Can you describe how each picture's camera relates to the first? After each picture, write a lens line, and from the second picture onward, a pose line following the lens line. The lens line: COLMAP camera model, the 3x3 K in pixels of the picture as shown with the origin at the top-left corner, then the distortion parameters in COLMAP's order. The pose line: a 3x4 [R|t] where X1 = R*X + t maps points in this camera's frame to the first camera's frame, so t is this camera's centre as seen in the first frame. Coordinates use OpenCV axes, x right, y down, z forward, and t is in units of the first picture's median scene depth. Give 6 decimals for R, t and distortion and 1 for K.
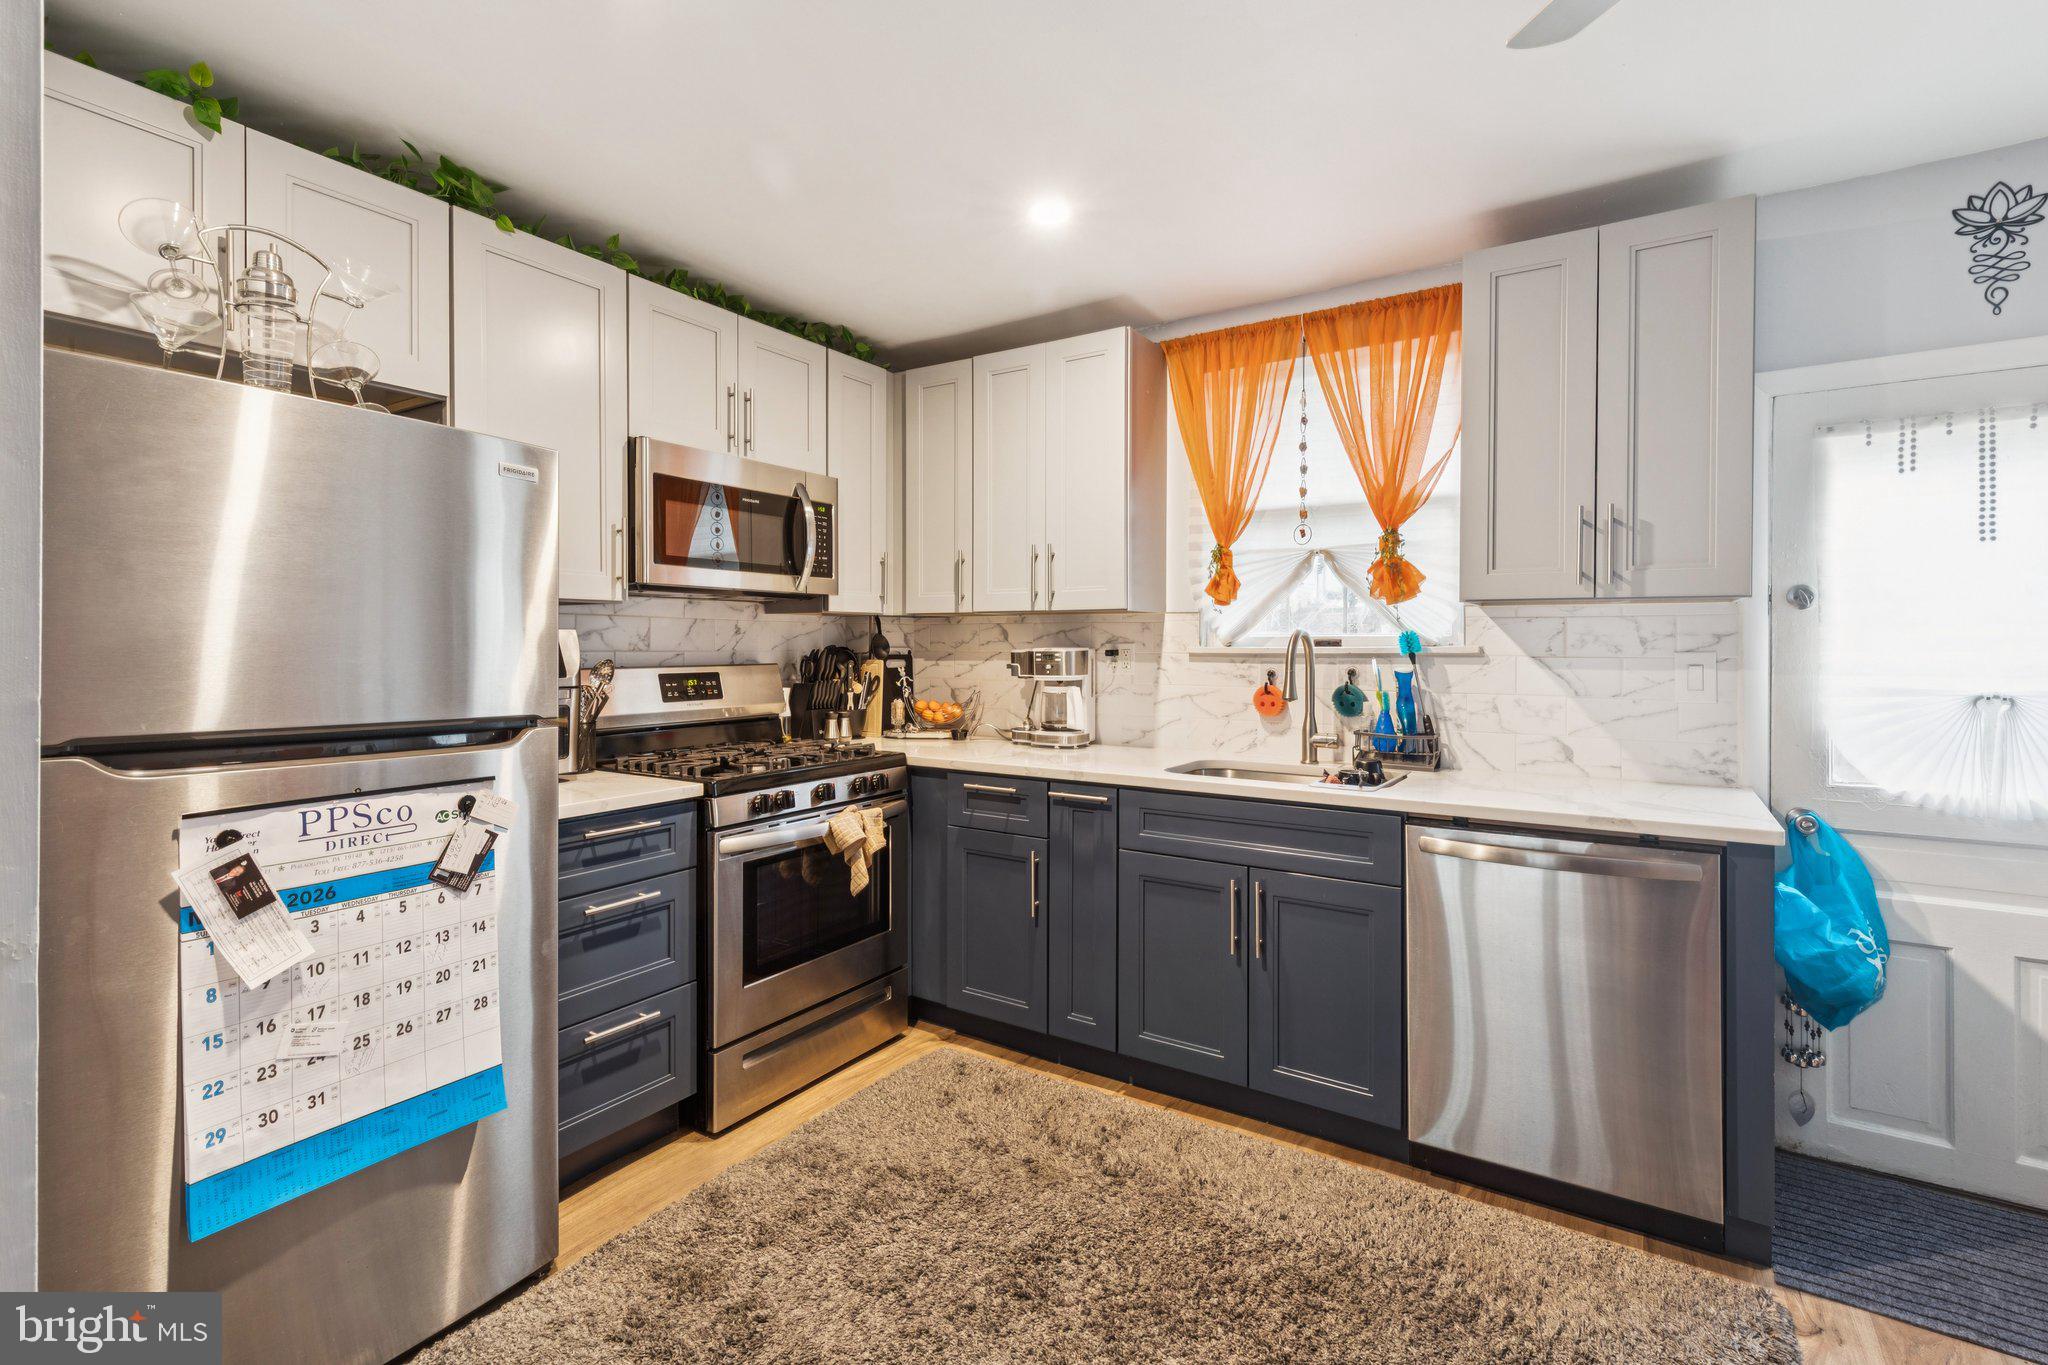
lens RADIAL K [[936.6, 0, 1038.8], [0, 936.6, 639.7], [0, 0, 1]] dist [0.016788, -0.003319]
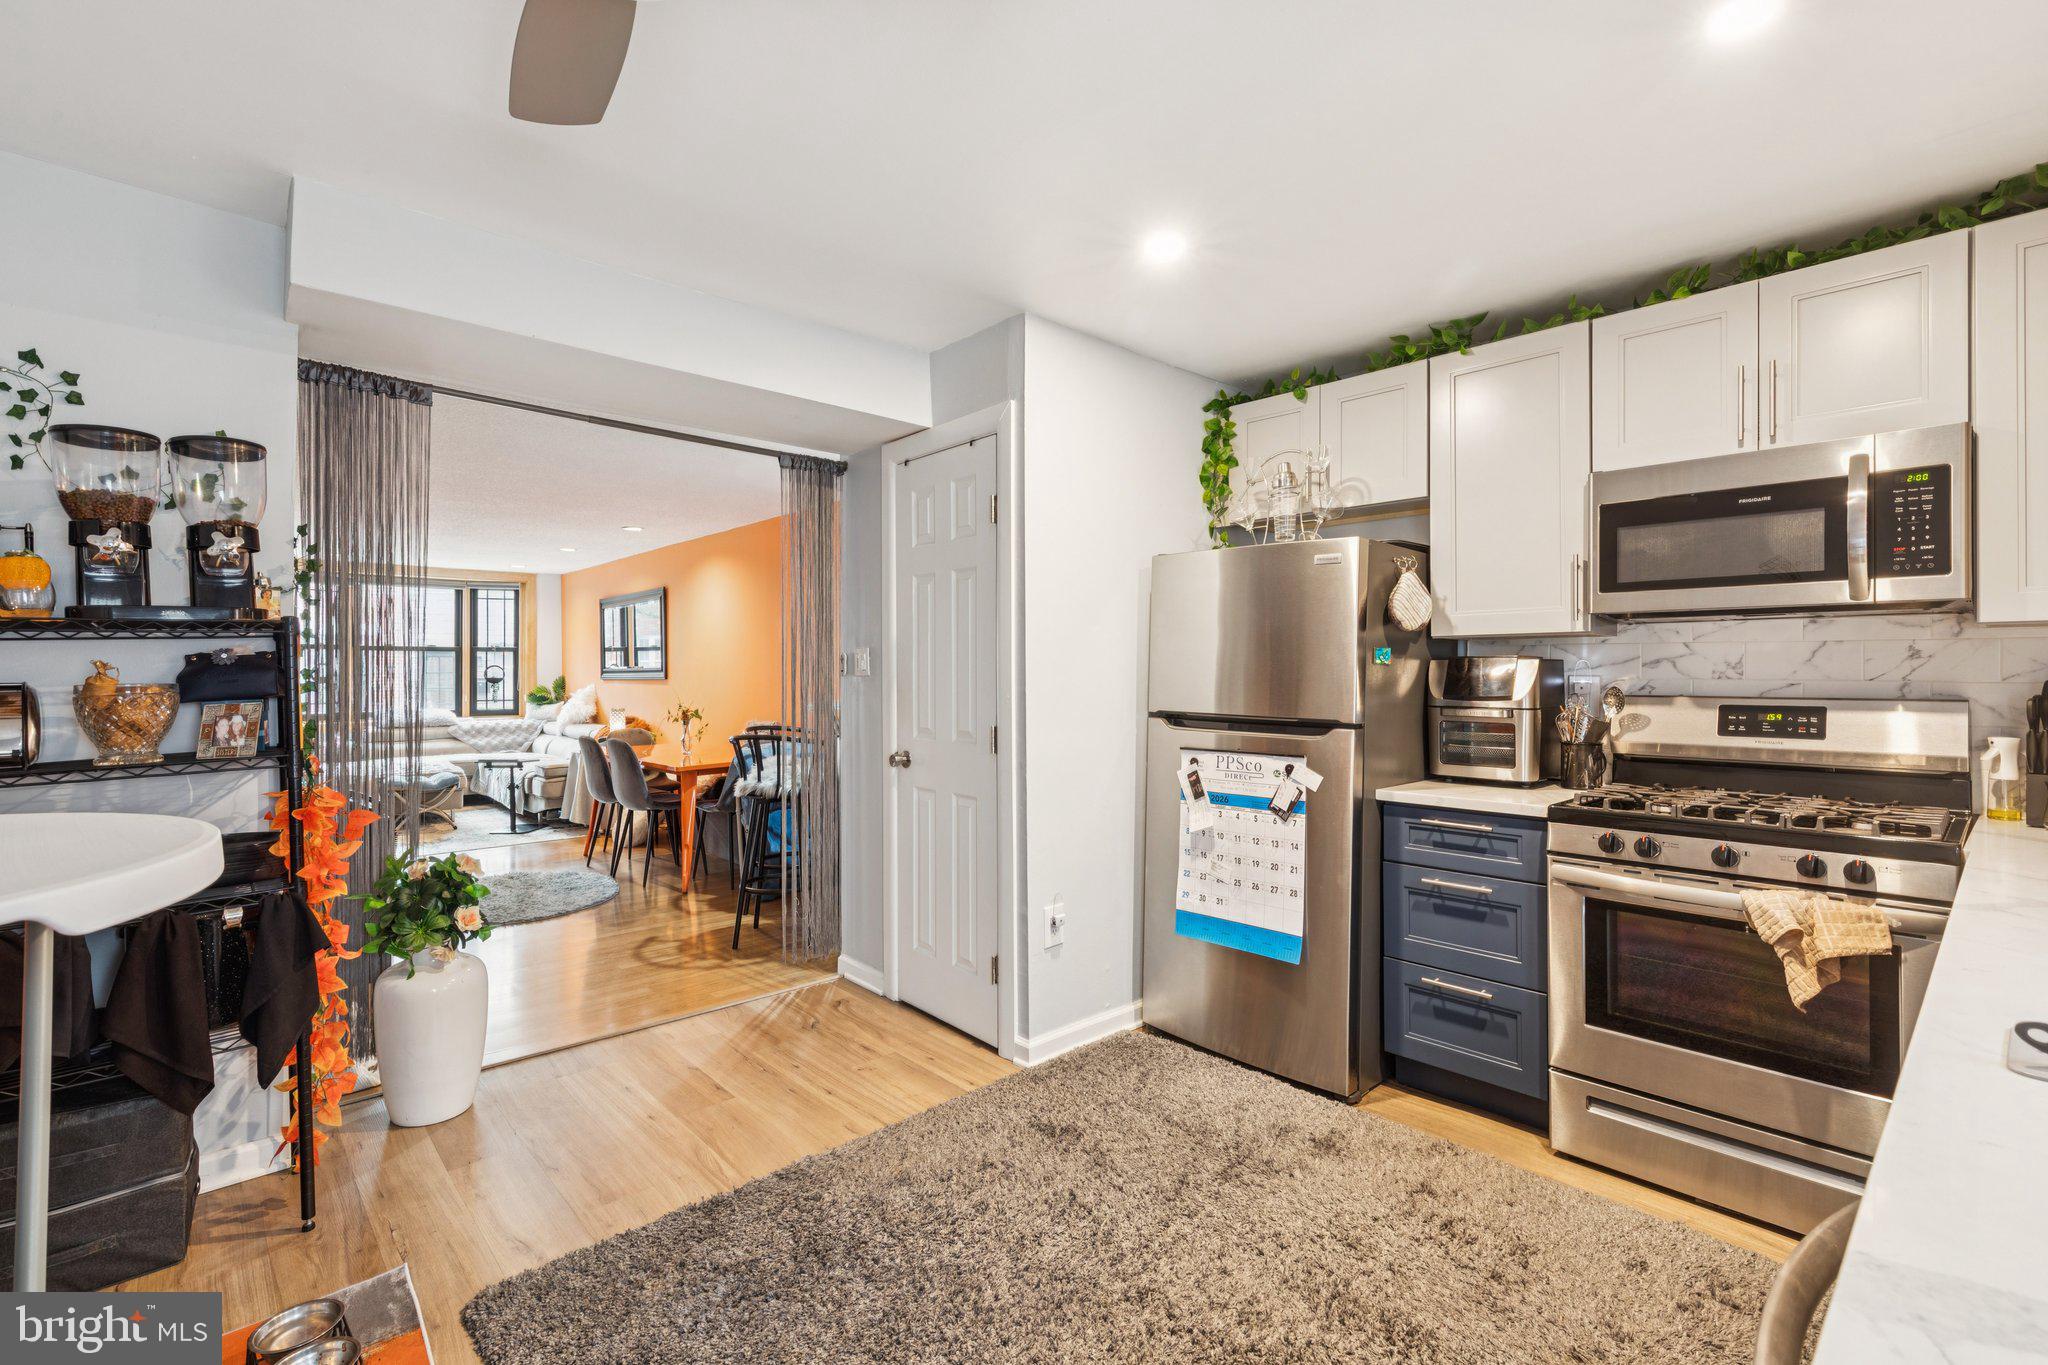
lens RADIAL K [[936.6, 0, 1017.2], [0, 936.6, 650.6], [0, 0, 1]] dist [0.016788, -0.003319]
pose [[-0.250120, -0.017906, -0.968049, 0.805038], [0.006723, 0.999773, -0.020230, -0.002417], [0.968191, -0.011568, -0.249943, 0.693667]]
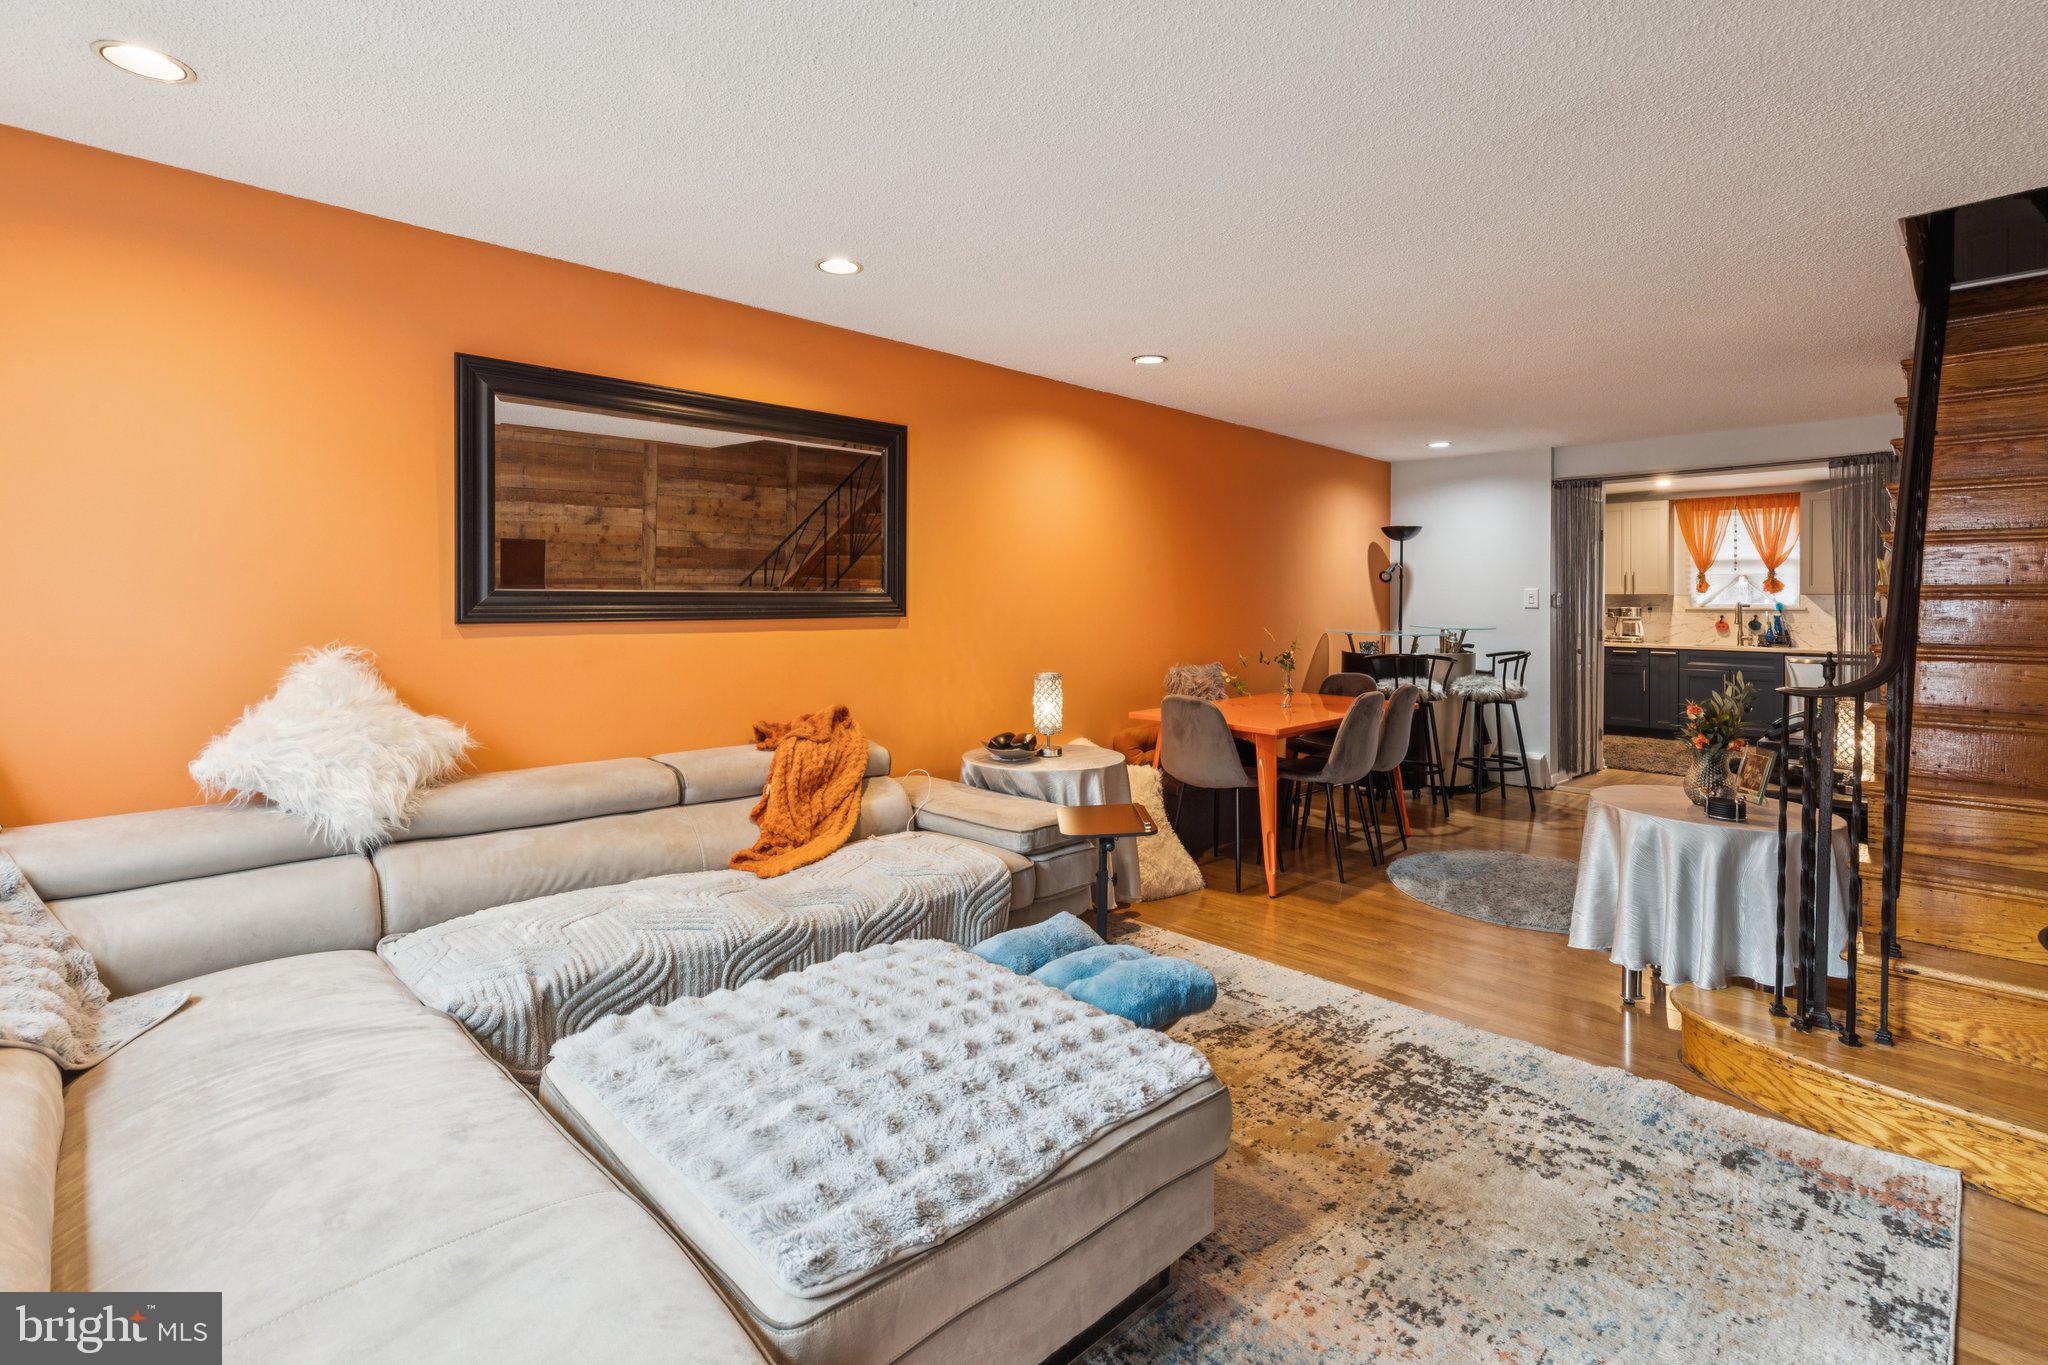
lens RADIAL K [[936.6, 0, 1029.6], [0, 936.6, 592.1], [0, 0, 1]] dist [0.016788, -0.003319]
pose [[0.979302, 0.000867, -0.202401, -1.585046], [-0.002880, 0.999949, -0.009652, -0.006597], [0.202382, 0.010035, 0.979255, -2.901130]]
